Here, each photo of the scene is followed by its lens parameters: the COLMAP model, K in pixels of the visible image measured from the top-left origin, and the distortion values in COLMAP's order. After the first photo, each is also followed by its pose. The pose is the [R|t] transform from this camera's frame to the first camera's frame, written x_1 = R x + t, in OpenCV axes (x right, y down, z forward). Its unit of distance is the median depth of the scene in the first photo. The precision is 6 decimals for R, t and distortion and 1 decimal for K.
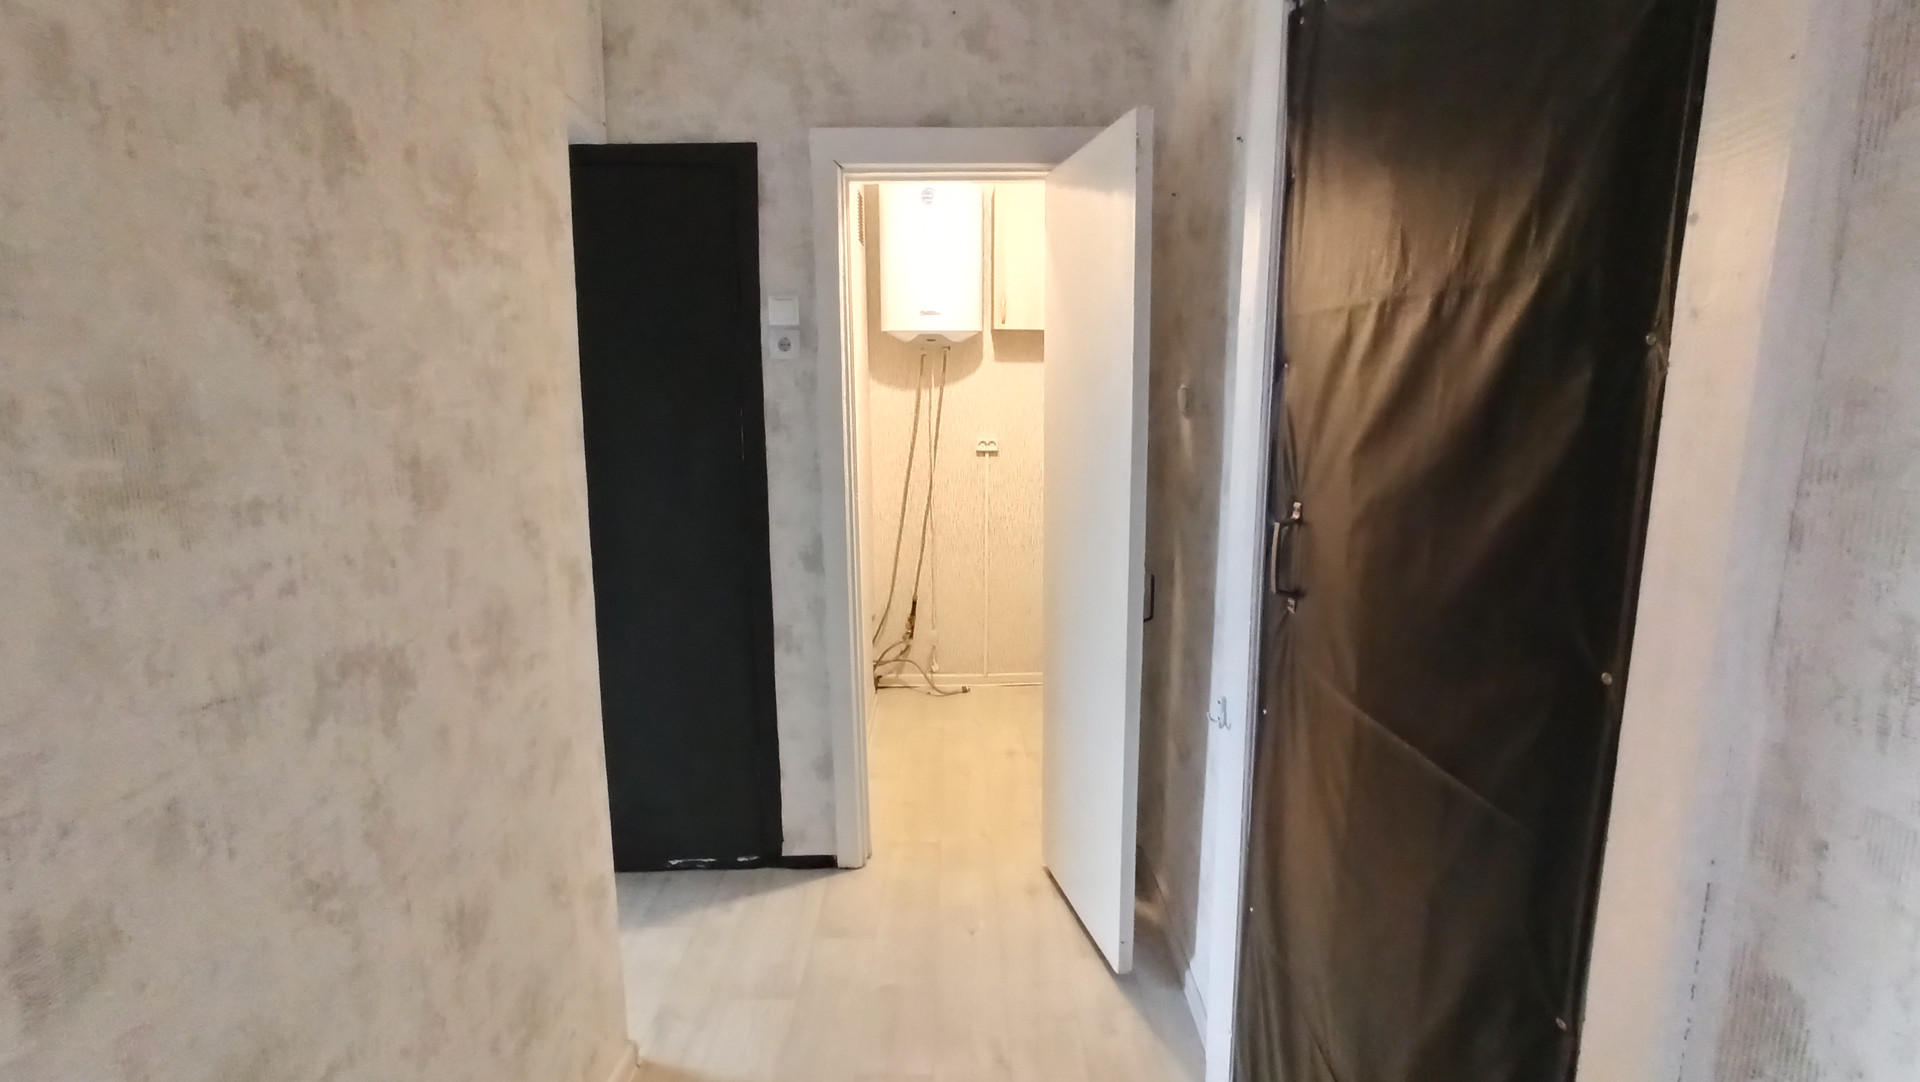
lens RADIAL K [[869.8, 0, 974.0], [0, 869.8, 539.2], [0, 0, 1]] dist [-0.066118, 0.040400]
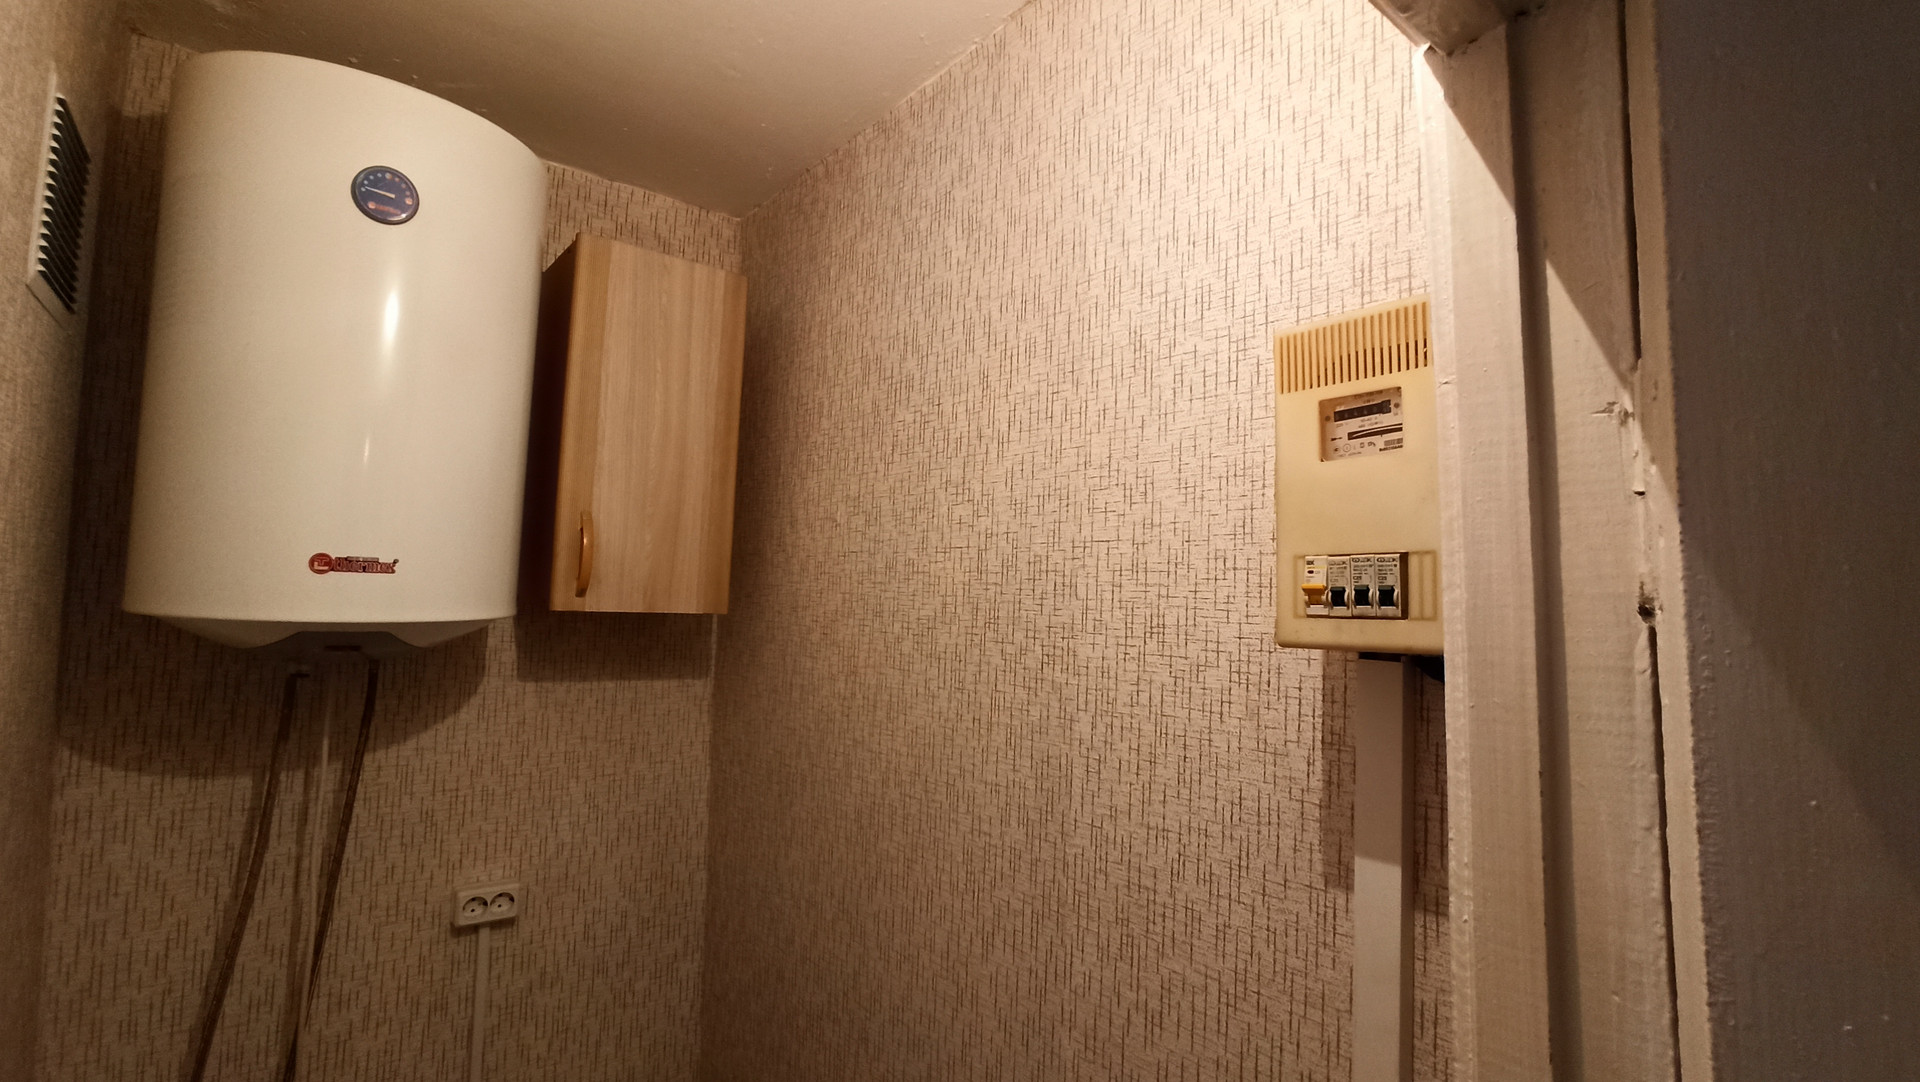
lens RADIAL K [[864.6, 0, 972.2], [0, 864.6, 539.9], [0, 0, 1]] dist [-0.063039, 0.033717]
pose [[0.785170, 0.064925, 0.615867, -0.054207], [0.090678, 0.971717, -0.218044, -0.161849], [-0.612605, 0.227048, 0.757076, 0.562873]]
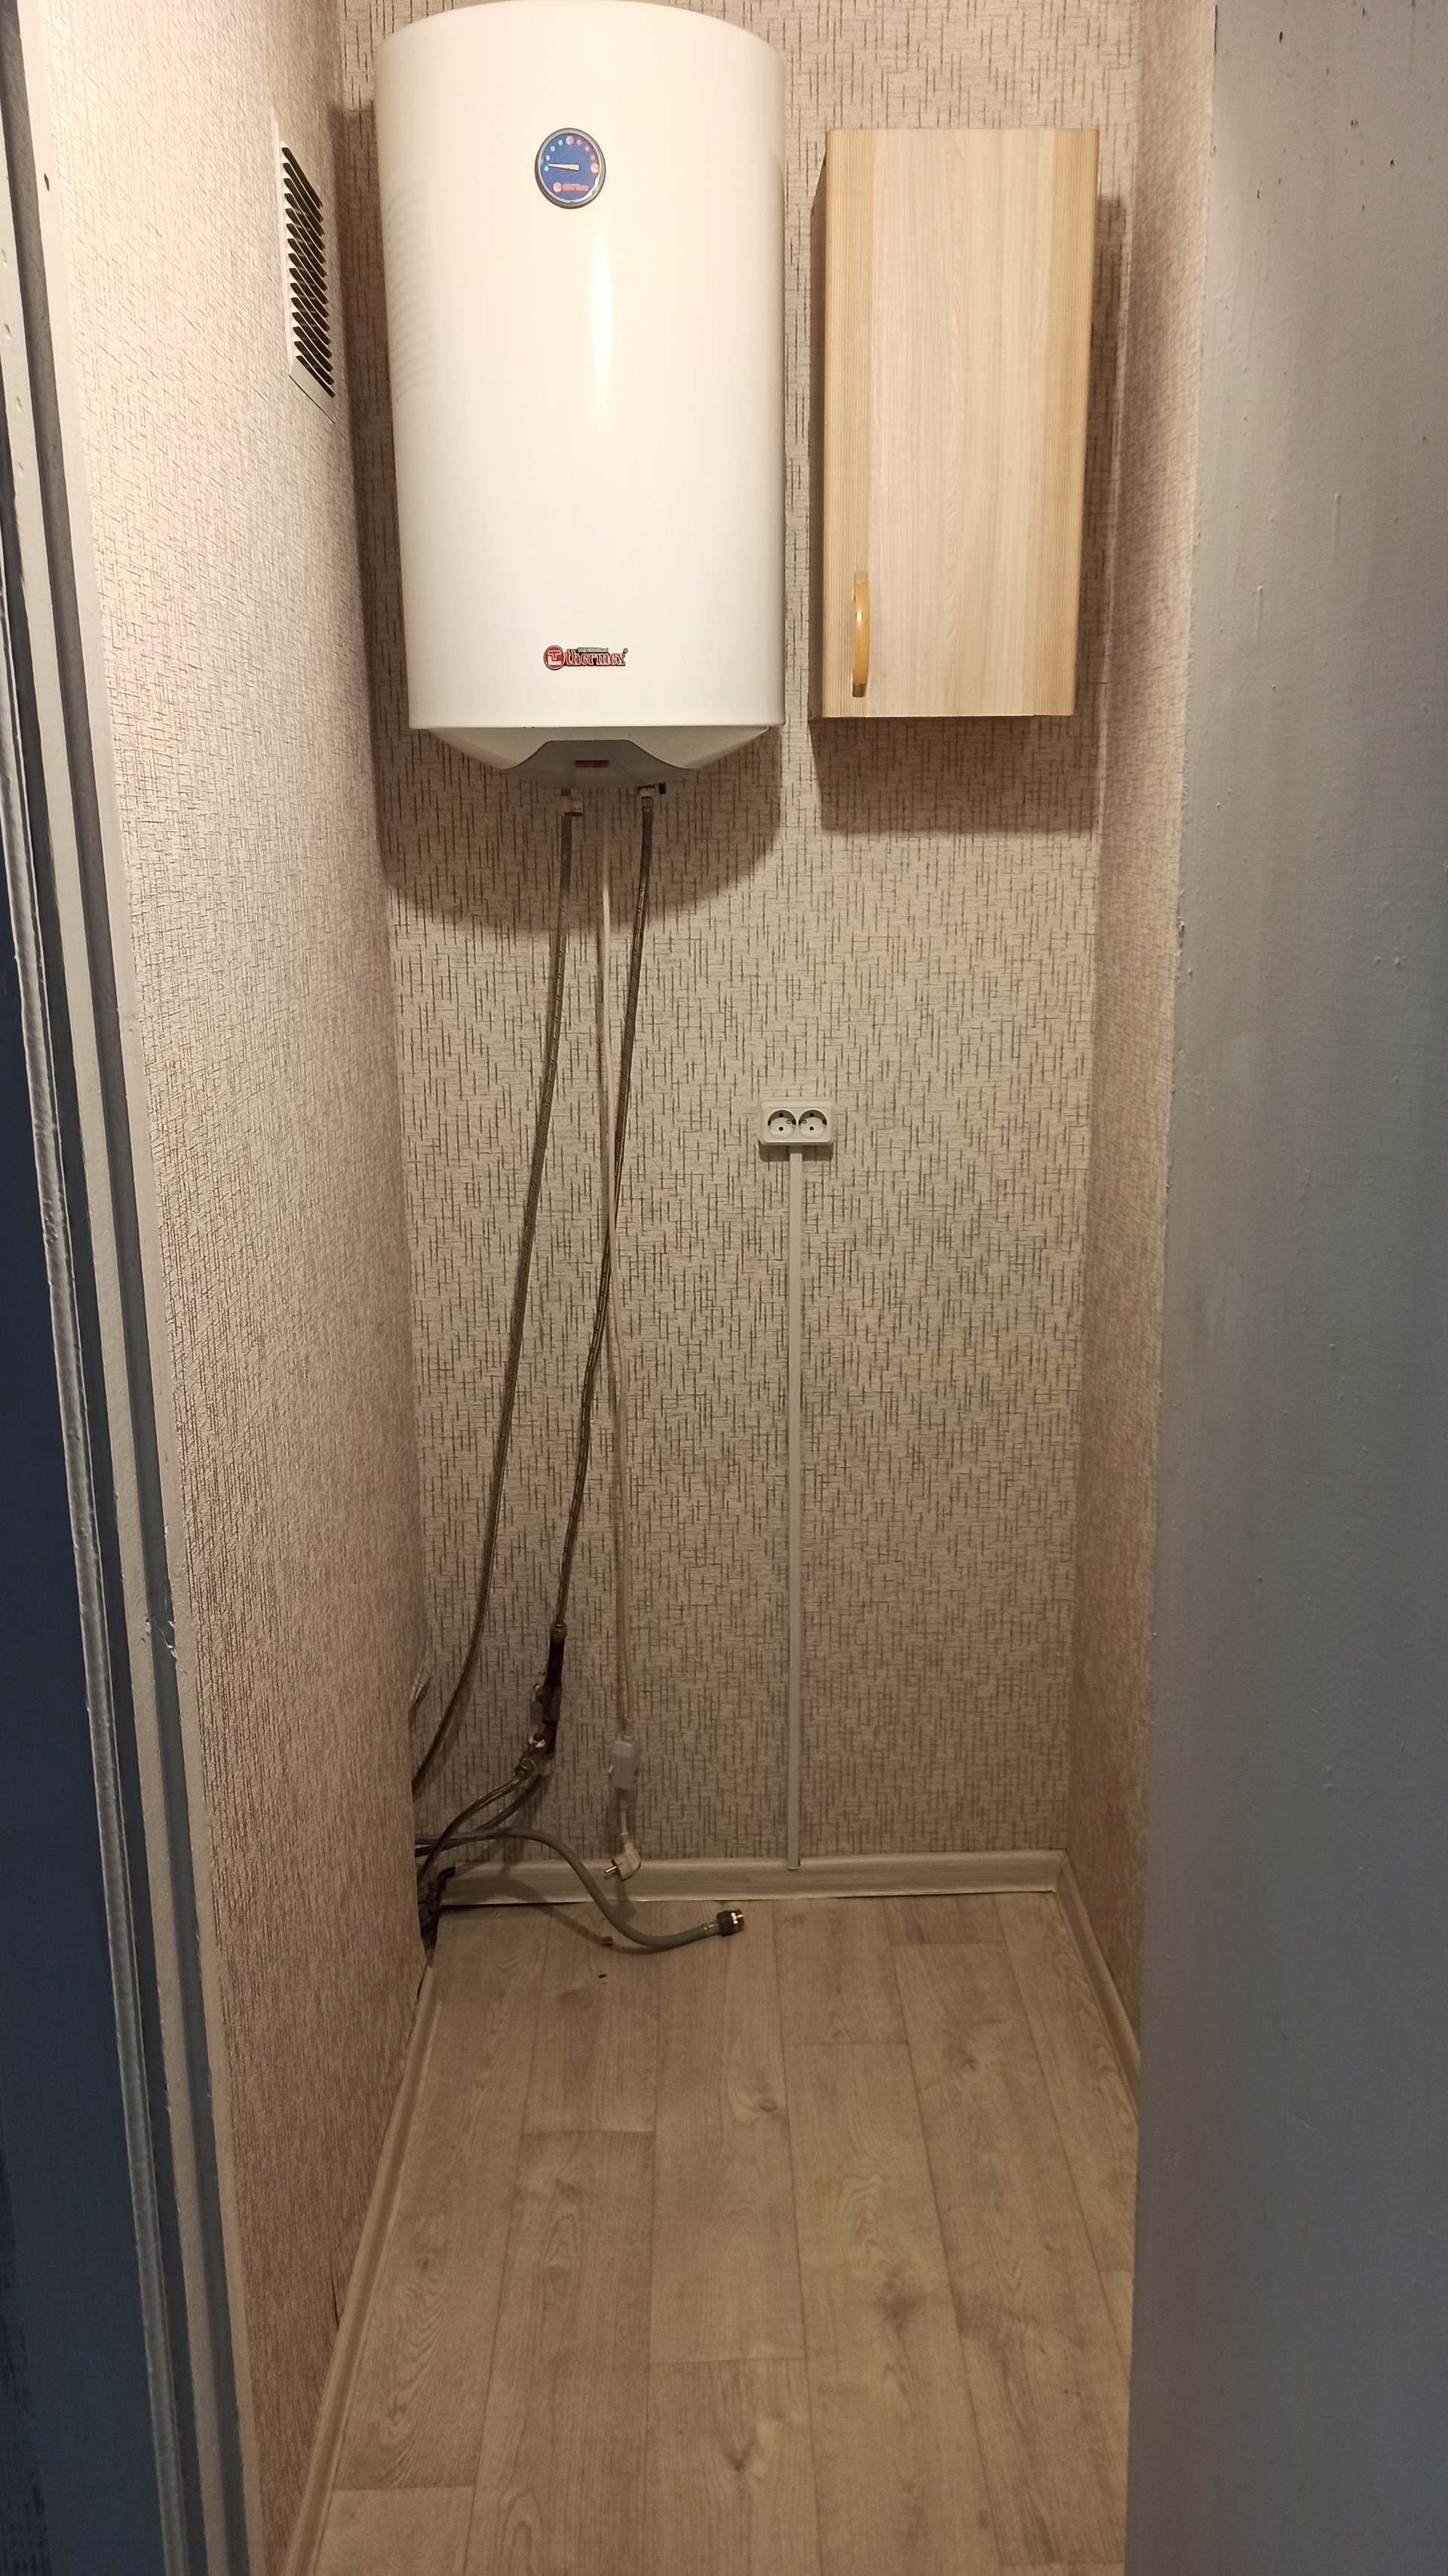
lens RADIAL K [[1872.0, 0, 731.0], [0, 1872.0, 1274.7], [0, 0, 1]] dist [0.062310, -0.064218]
pose [[0.999949, -0.007076, -0.007195, -0.002688], [0.007418, 0.998788, 0.048663, -0.088231], [0.006842, -0.048714, 0.998789, 0.366431]]
